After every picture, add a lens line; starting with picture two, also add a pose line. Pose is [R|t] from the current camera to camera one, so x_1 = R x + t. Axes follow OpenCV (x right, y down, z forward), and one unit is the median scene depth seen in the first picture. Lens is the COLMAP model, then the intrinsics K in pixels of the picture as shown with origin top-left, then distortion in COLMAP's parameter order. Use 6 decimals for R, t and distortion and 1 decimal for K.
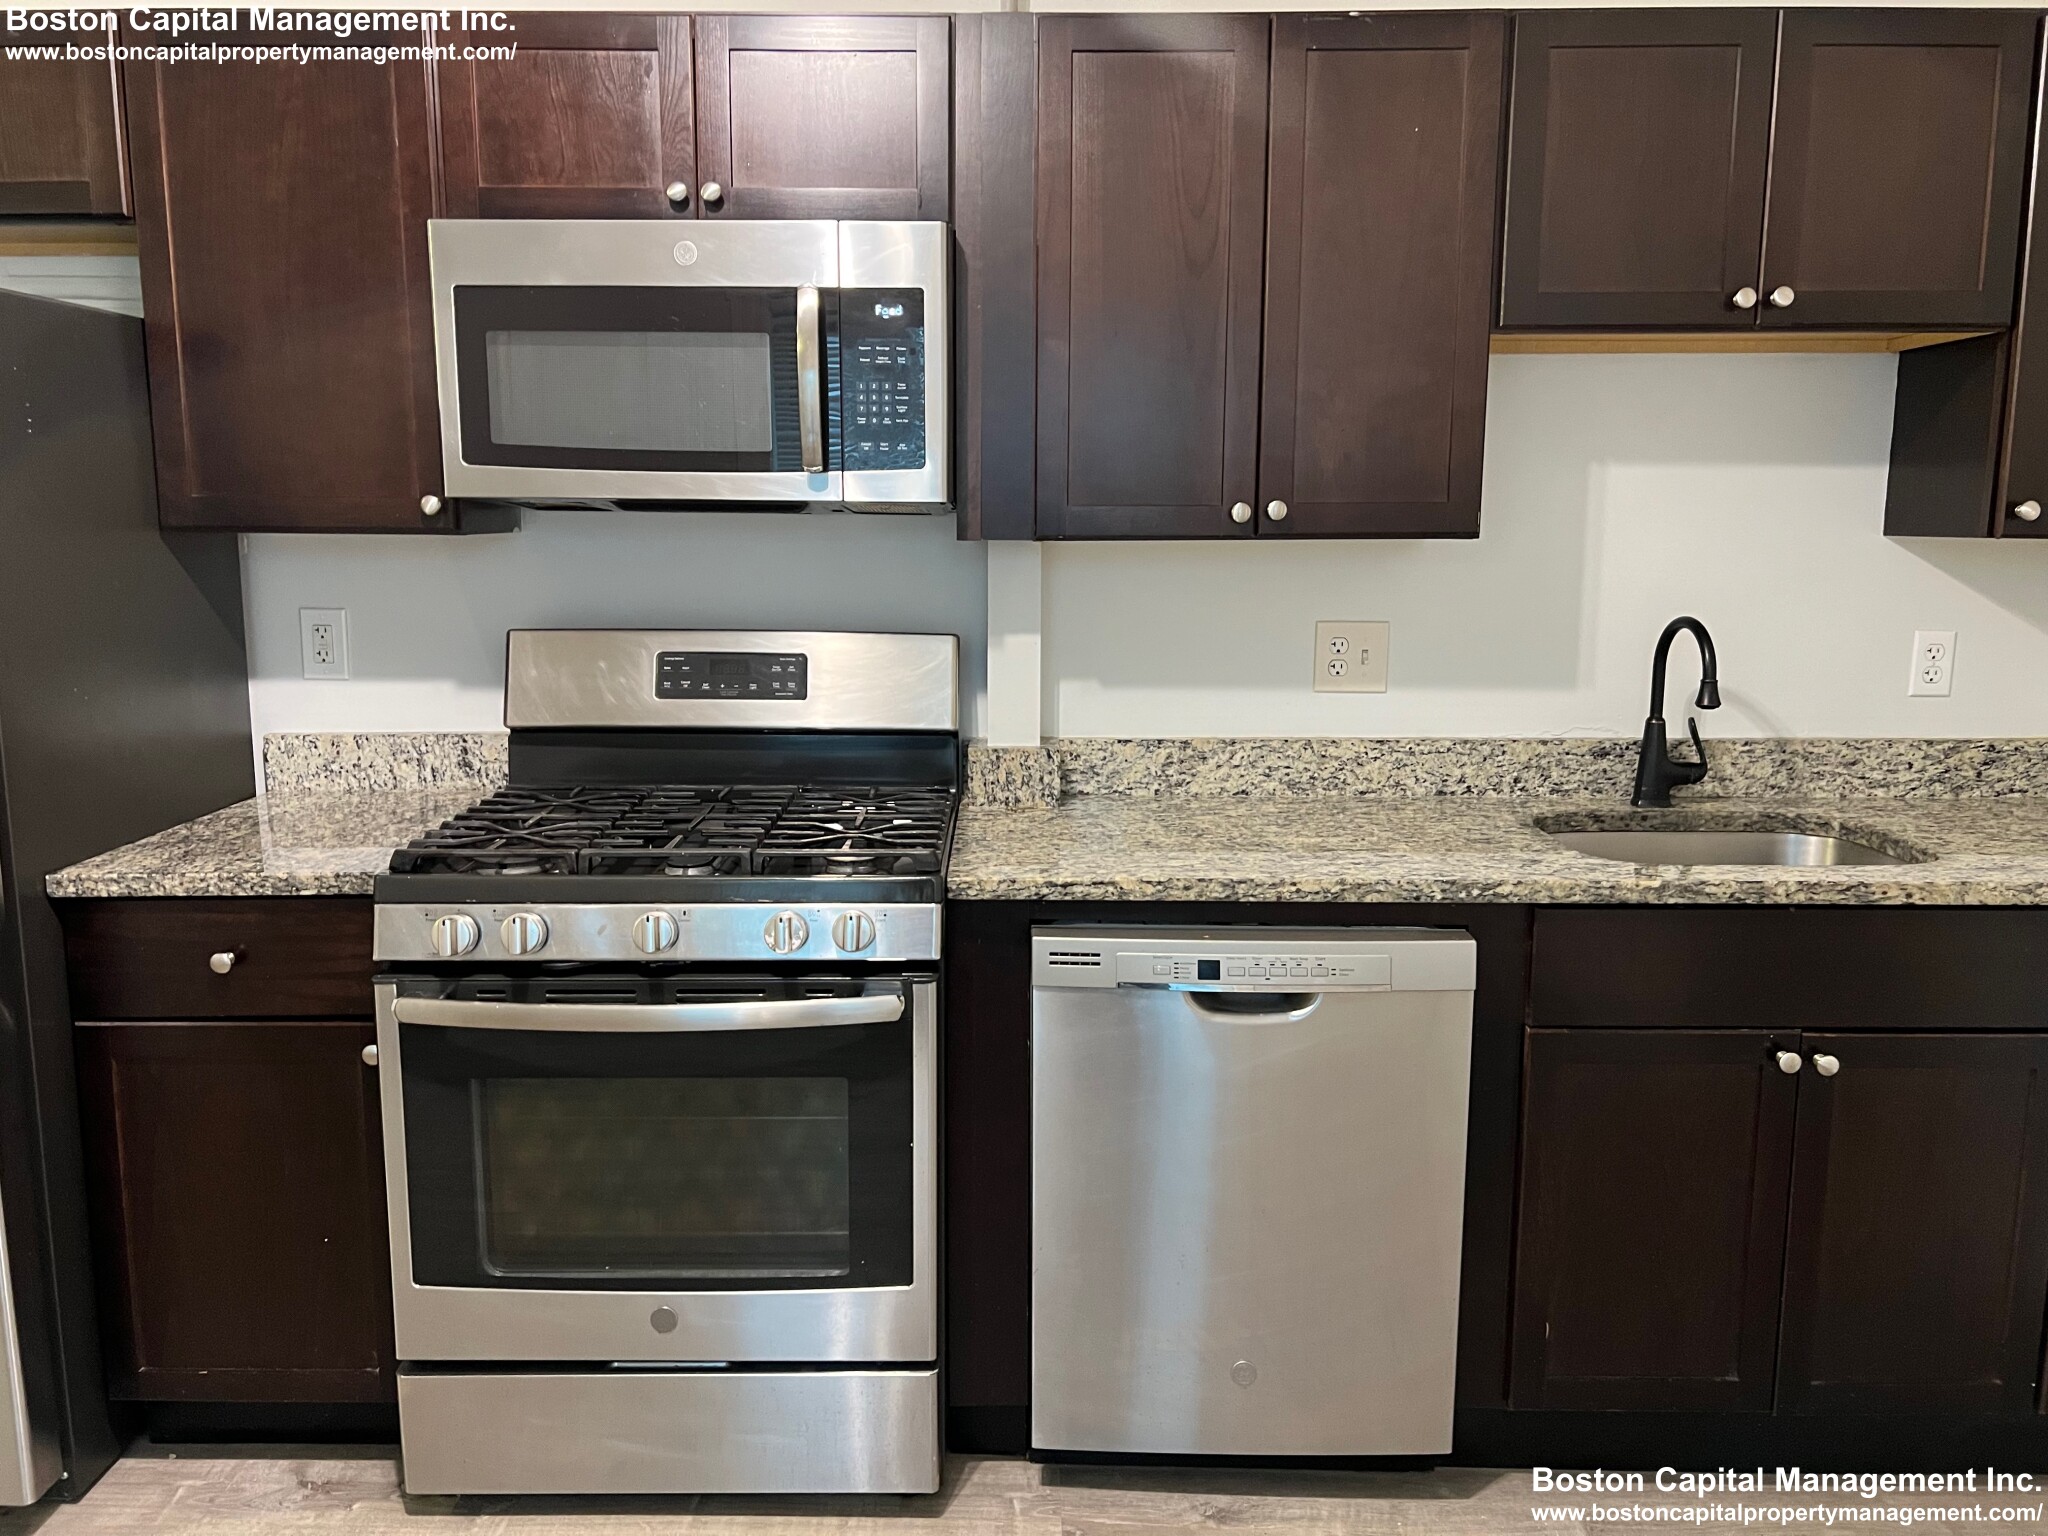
lens RADIAL K [[1591.2, 0, 1032.7], [0, 1591.2, 755.0], [0, 0, 1]] dist [0.060634, -0.067528]
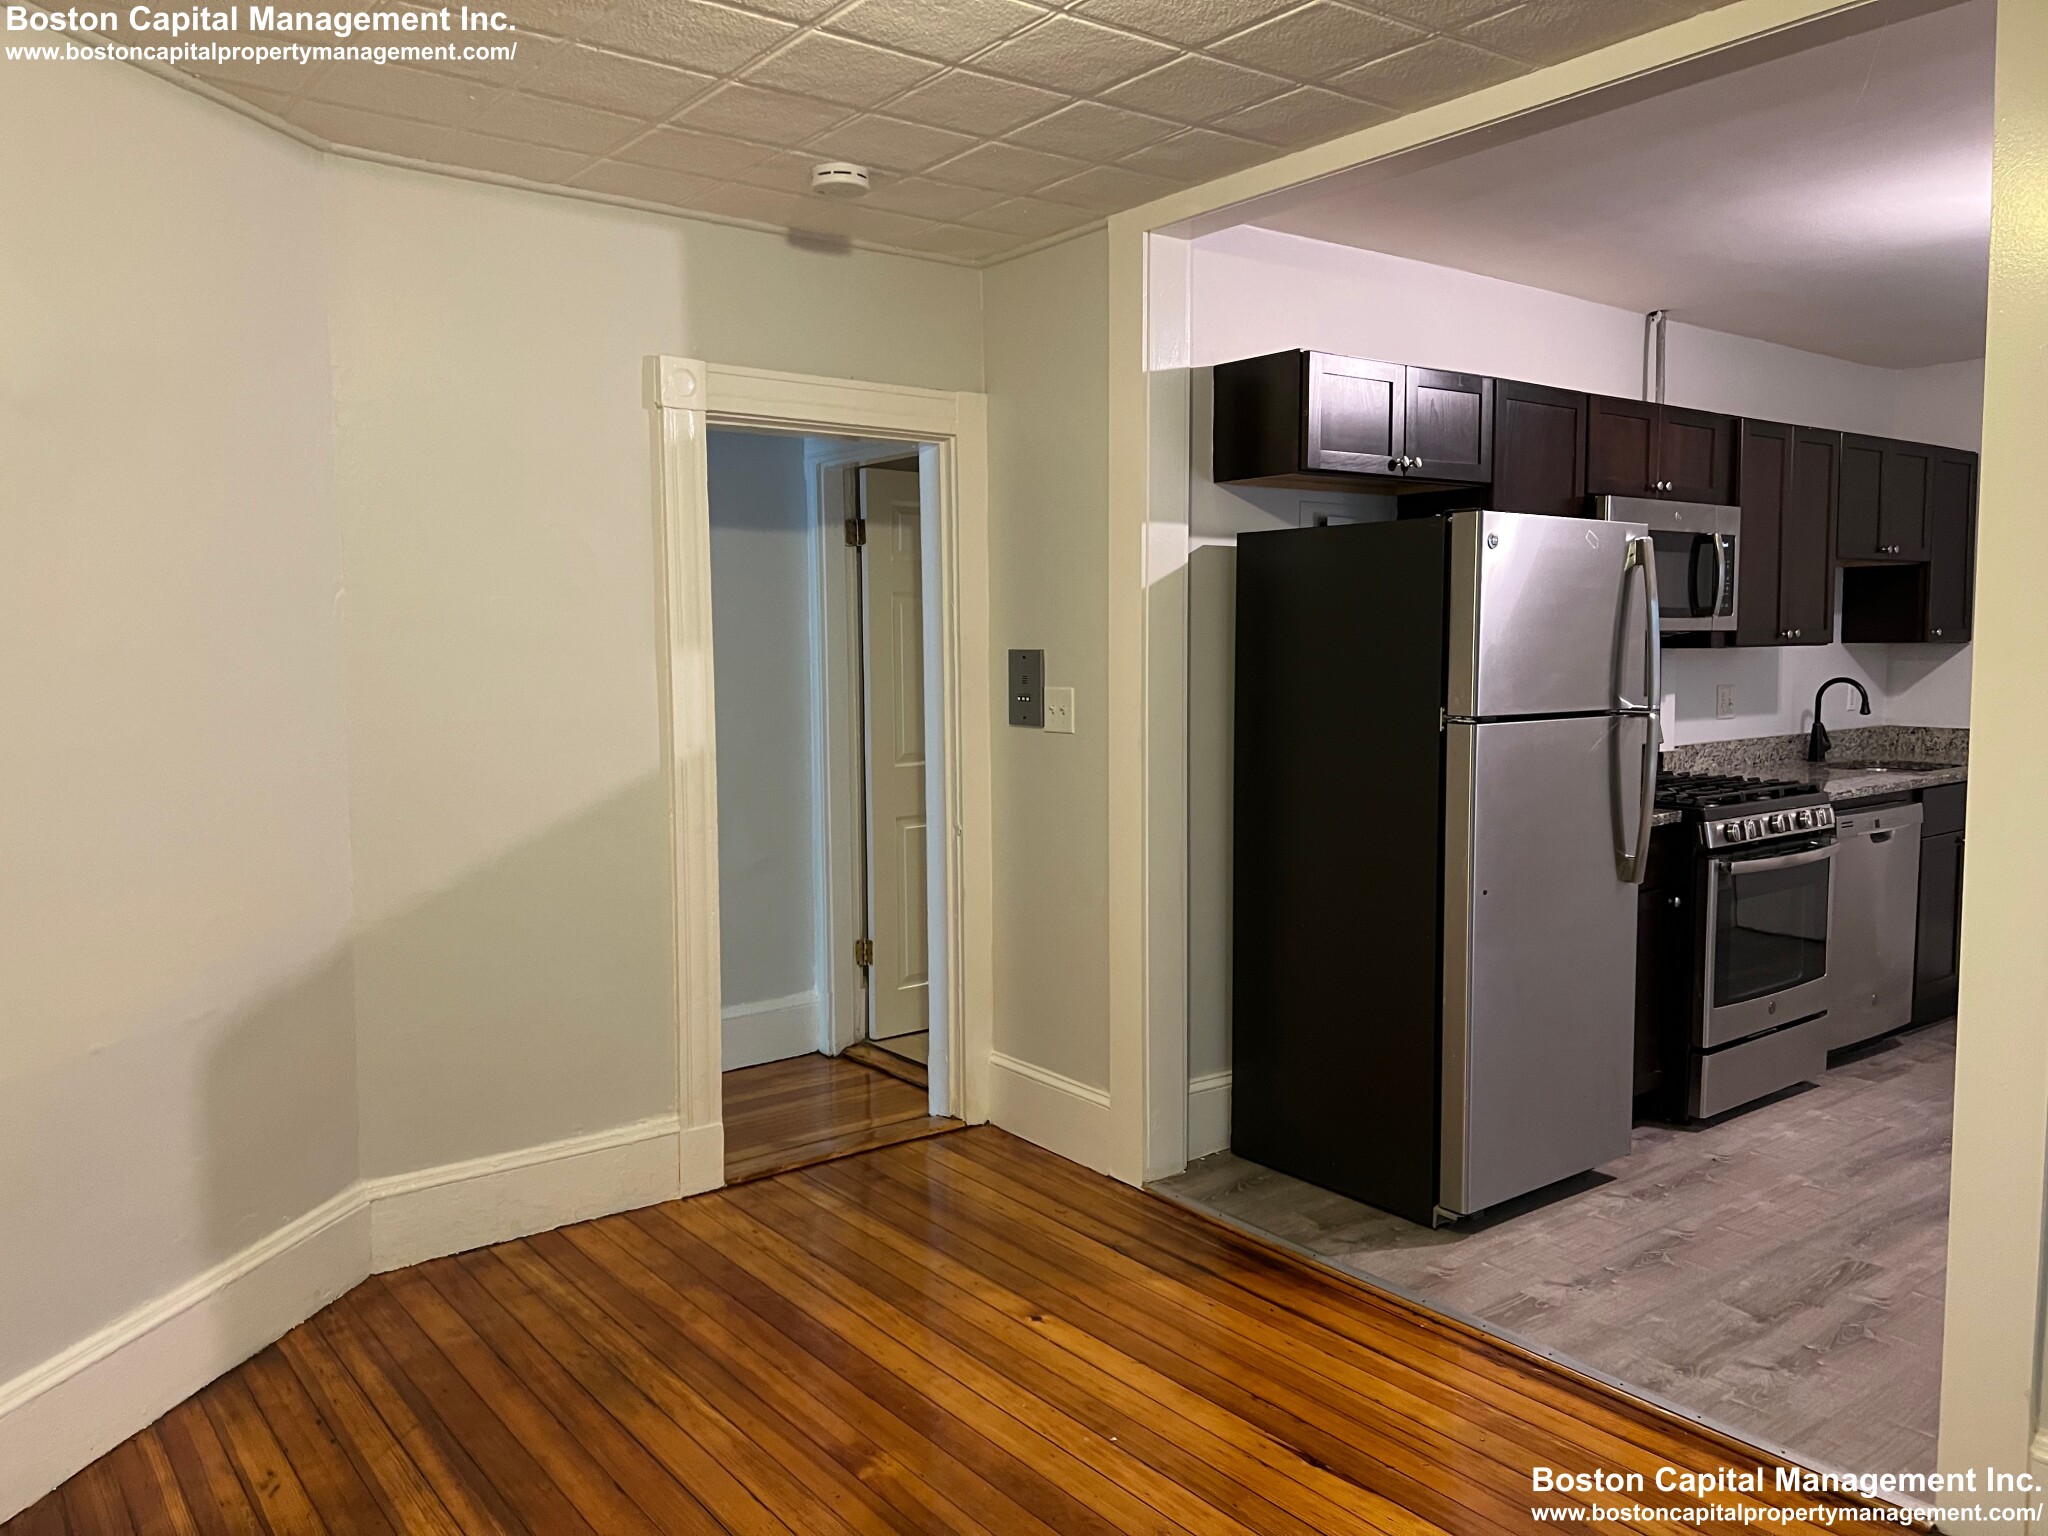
lens RADIAL K [[1537.2, 0, 1025.0], [0, 1537.2, 761.9], [0, 0, 1]] dist [0.056500, -0.036048]
pose [[0.781217, -0.059347, 0.621432, -2.103990], [0.107475, 0.993393, -0.040241, 0.000043], [-0.614938, 0.098225, 0.782434, -0.045449]]
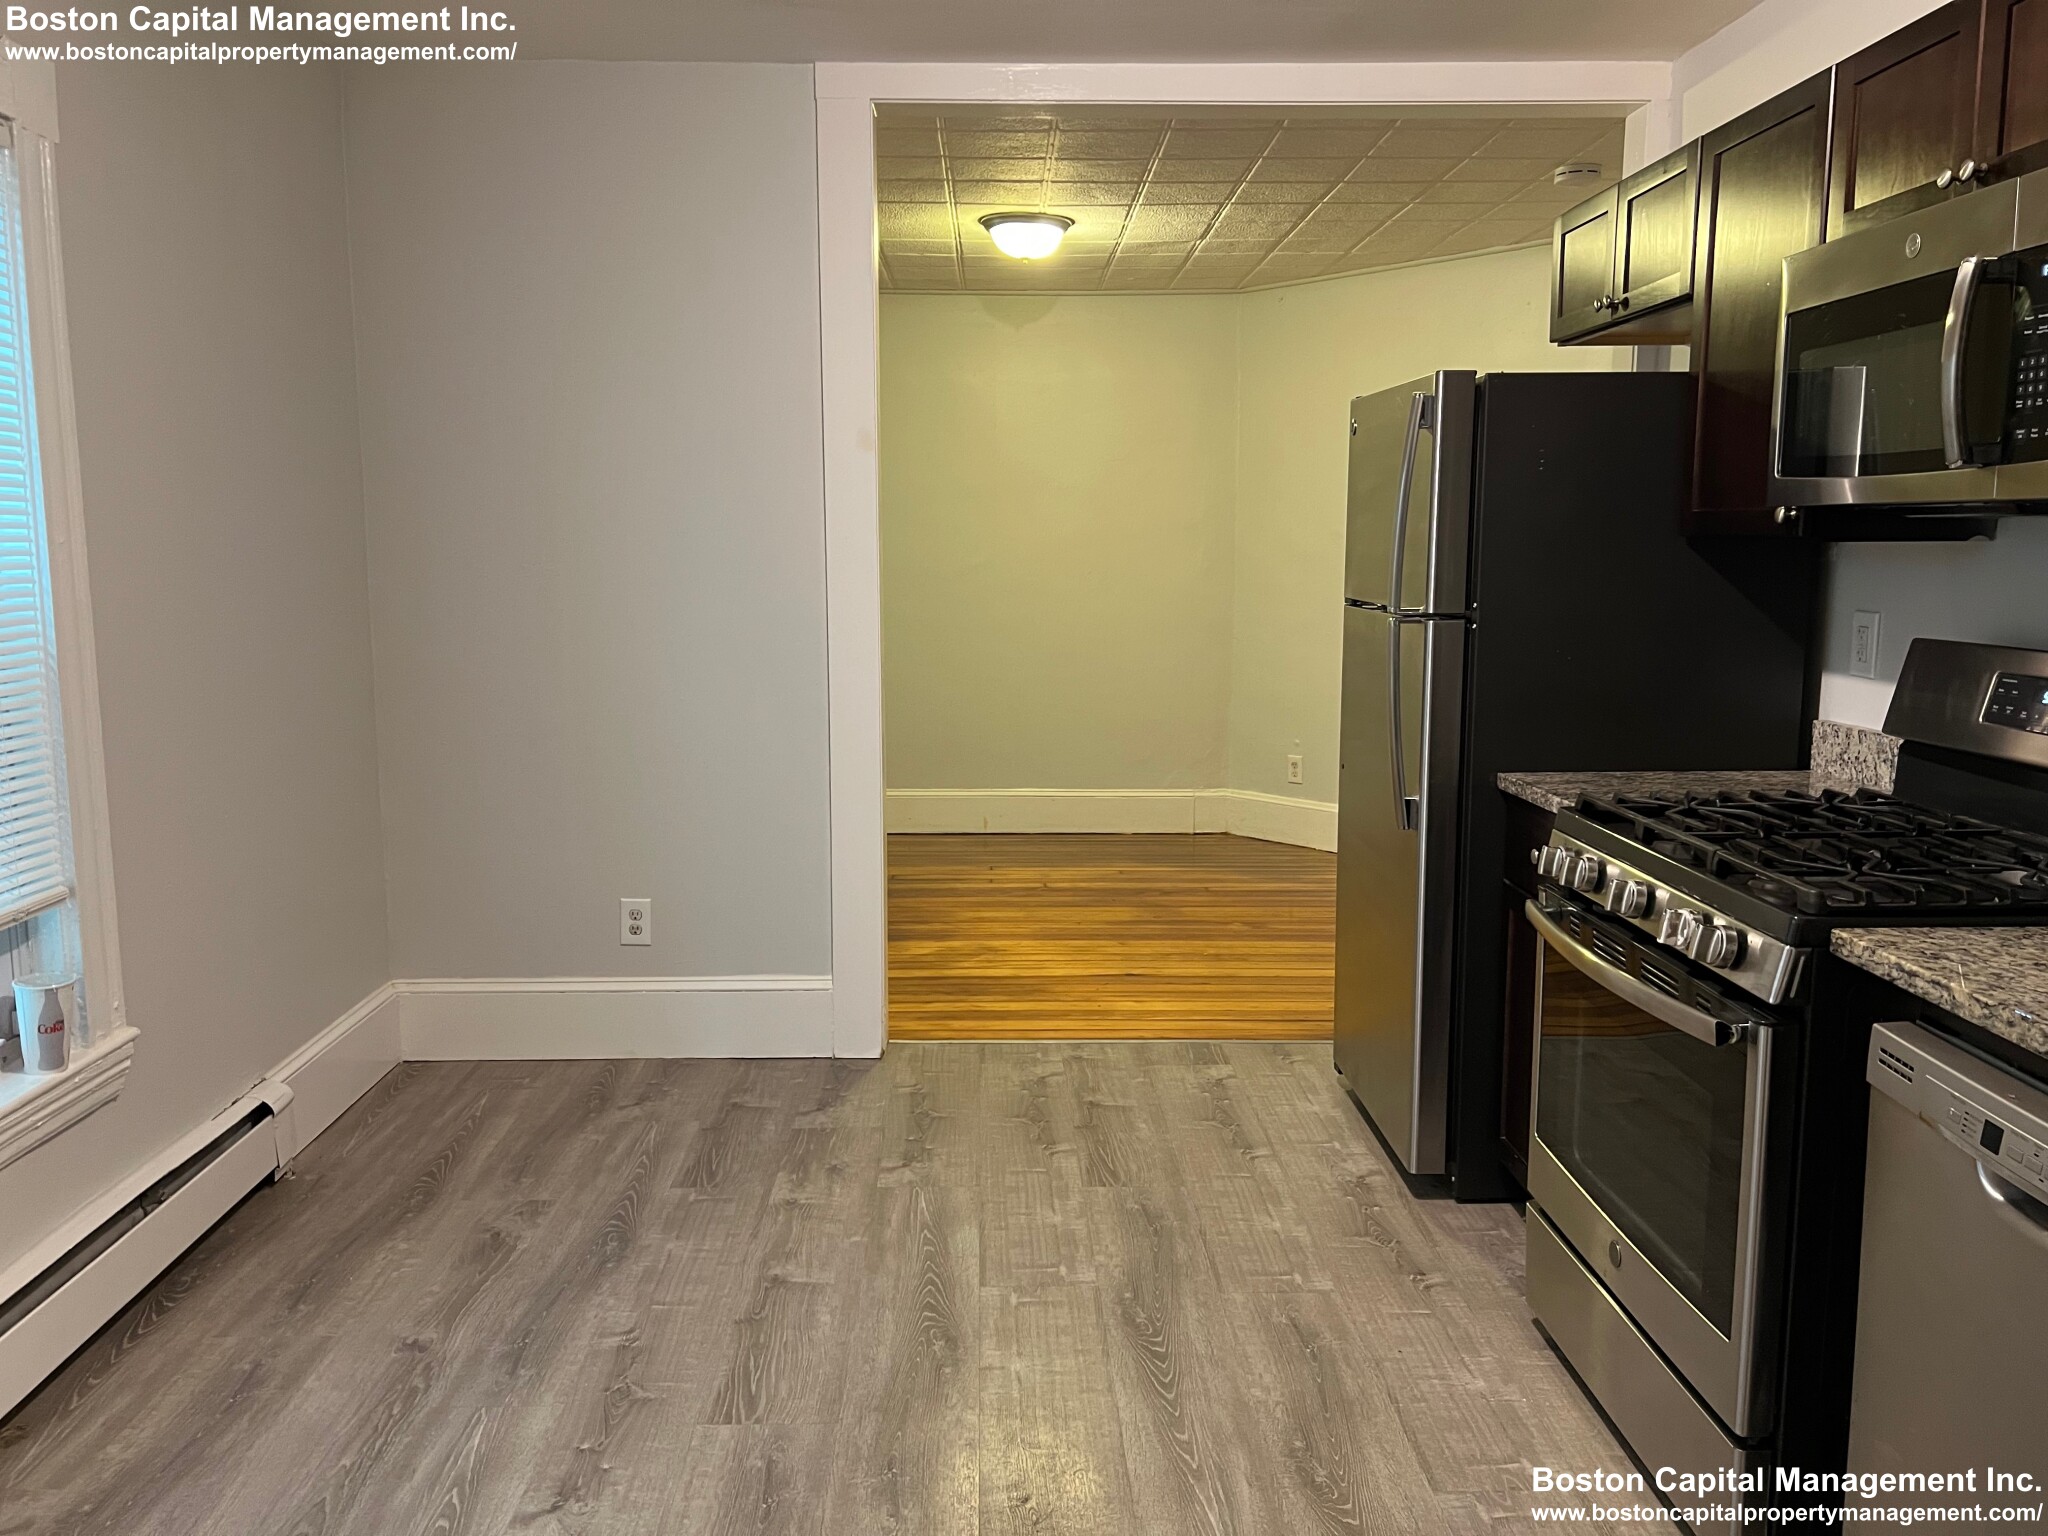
lens RADIAL K [[1537.2, 0, 1016.9], [0, 1537.2, 753.6], [0, 0, 1]] dist [0.056500, -0.036048]
pose [[0.029309, 0.137094, -0.990124, 0.700015], [-0.154005, 0.979342, 0.131043, -0.054706], [0.987635, 0.148643, 0.049817, 0.453462]]
